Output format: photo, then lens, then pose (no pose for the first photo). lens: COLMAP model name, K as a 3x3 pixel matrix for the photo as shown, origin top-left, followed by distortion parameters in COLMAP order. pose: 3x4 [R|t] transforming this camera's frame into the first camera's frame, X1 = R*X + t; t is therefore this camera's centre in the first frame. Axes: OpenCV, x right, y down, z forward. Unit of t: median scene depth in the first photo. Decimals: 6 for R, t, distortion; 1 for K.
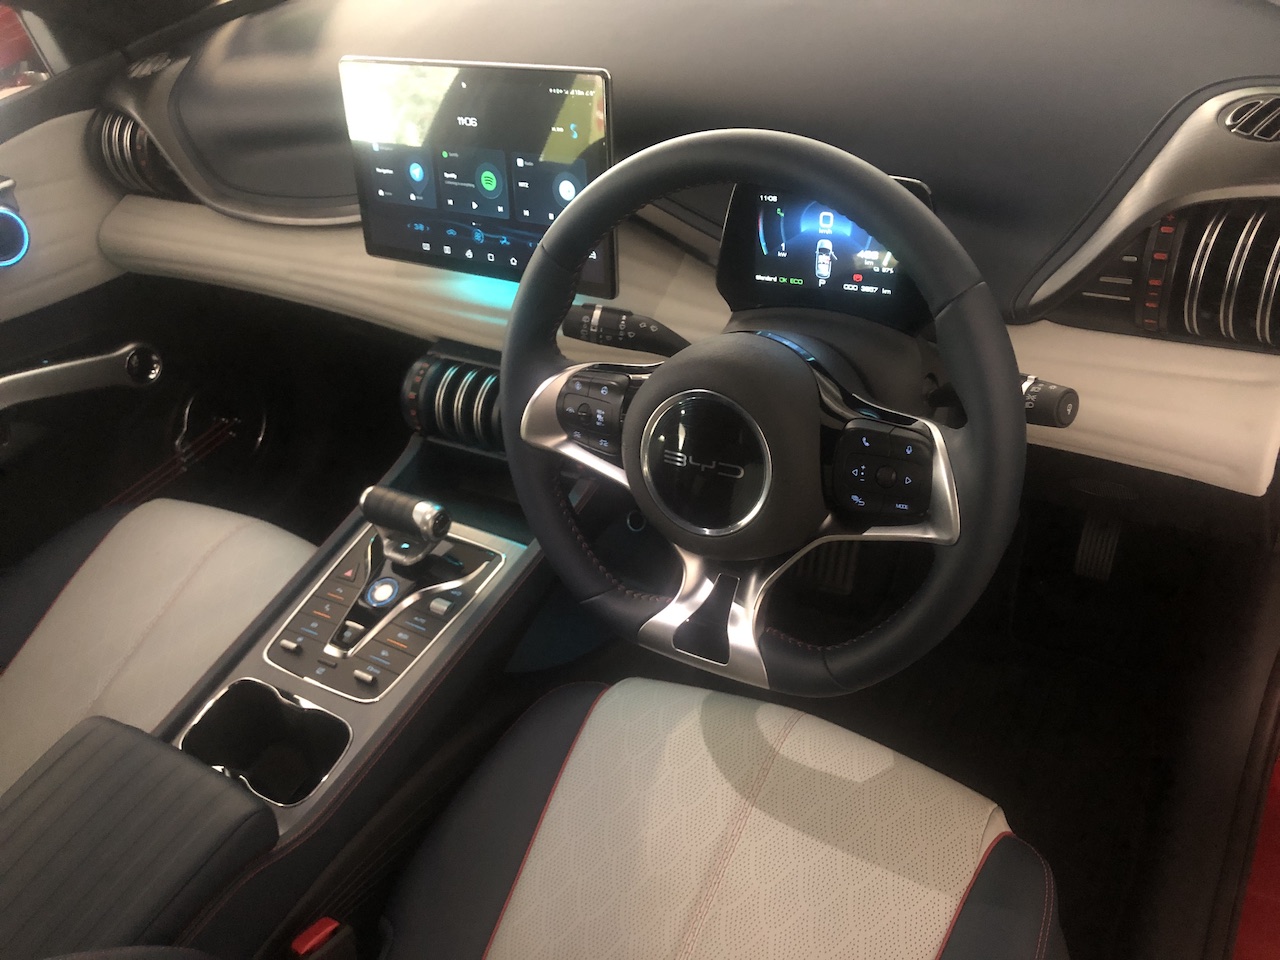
lens RADIAL K [[1066.5, 0, 637.8], [0, 1066.5, 491.2], [0, 0, 1]] dist [-0.004059, 0.005568]
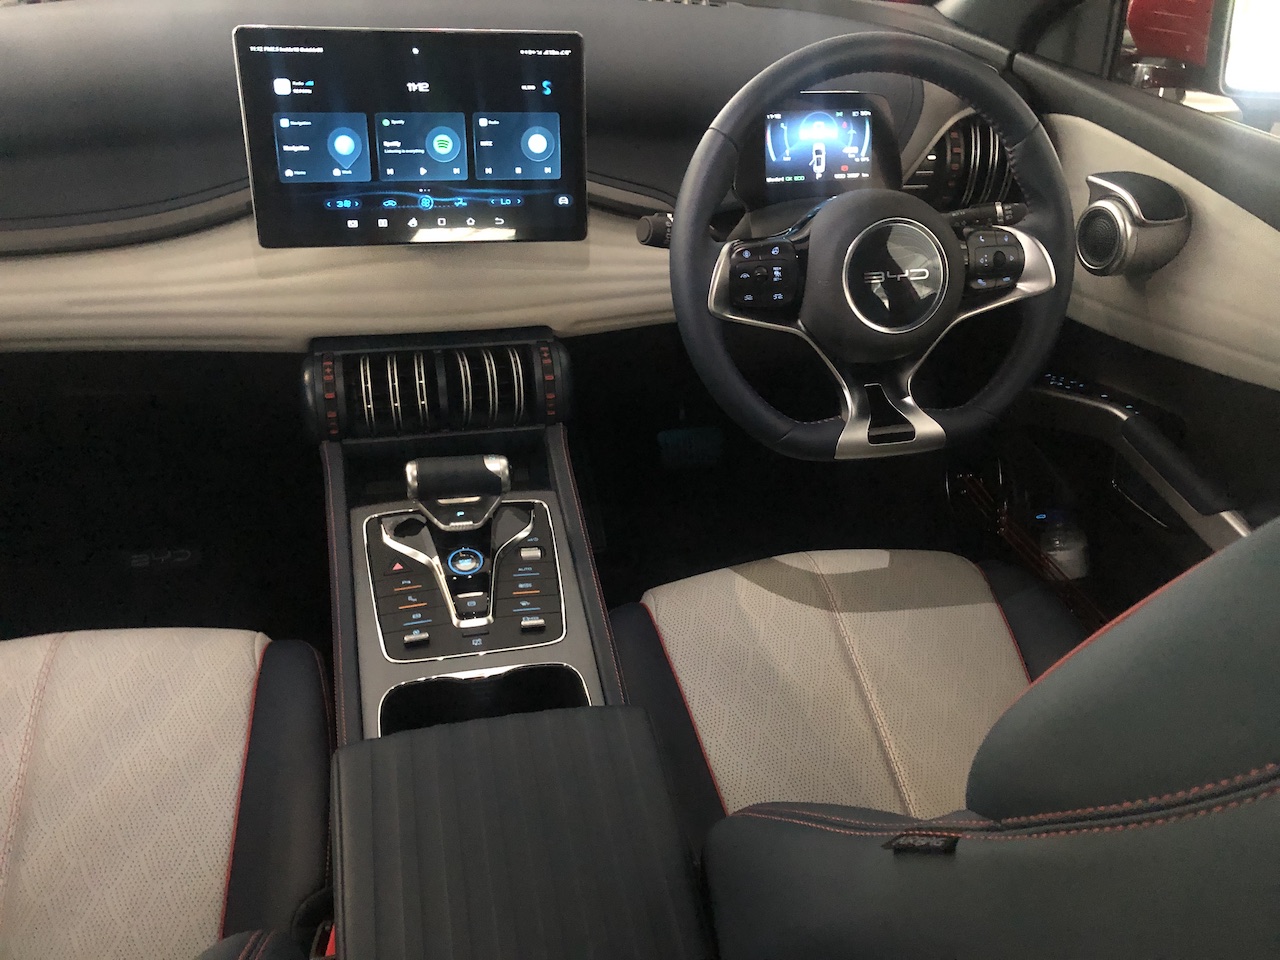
lens RADIAL K [[1066.5, 0, 631.9], [0, 1066.5, 476.9], [0, 0, 1]] dist [-0.004059, 0.005568]
pose [[0.692975, -0.211628, 0.689202, -0.797407], [0.319016, 0.947278, -0.029889, 0.102619], [-0.646541, 0.240579, 0.723952, 0.217190]]
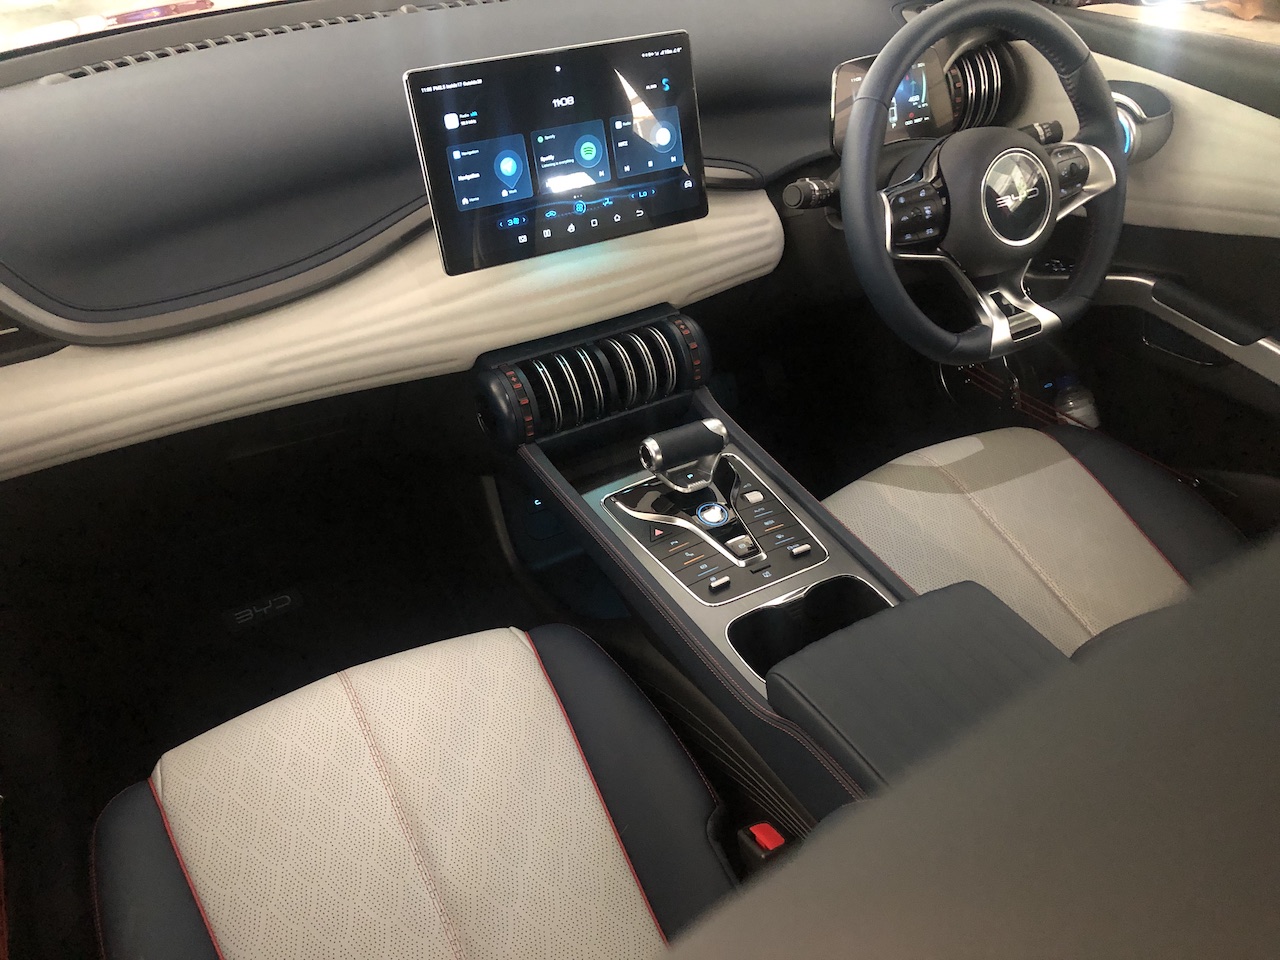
lens RADIAL K [[1066.5, 0, 610.6], [0, 1066.5, 504.9], [0, 0, 1]] dist [-0.004059, 0.005568]
pose [[0.479773, -0.383290, 0.789245, -1.166839], [0.516136, 0.850720, 0.099393, -0.074612], [-0.709523, 0.359671, 0.605982, 0.442095]]
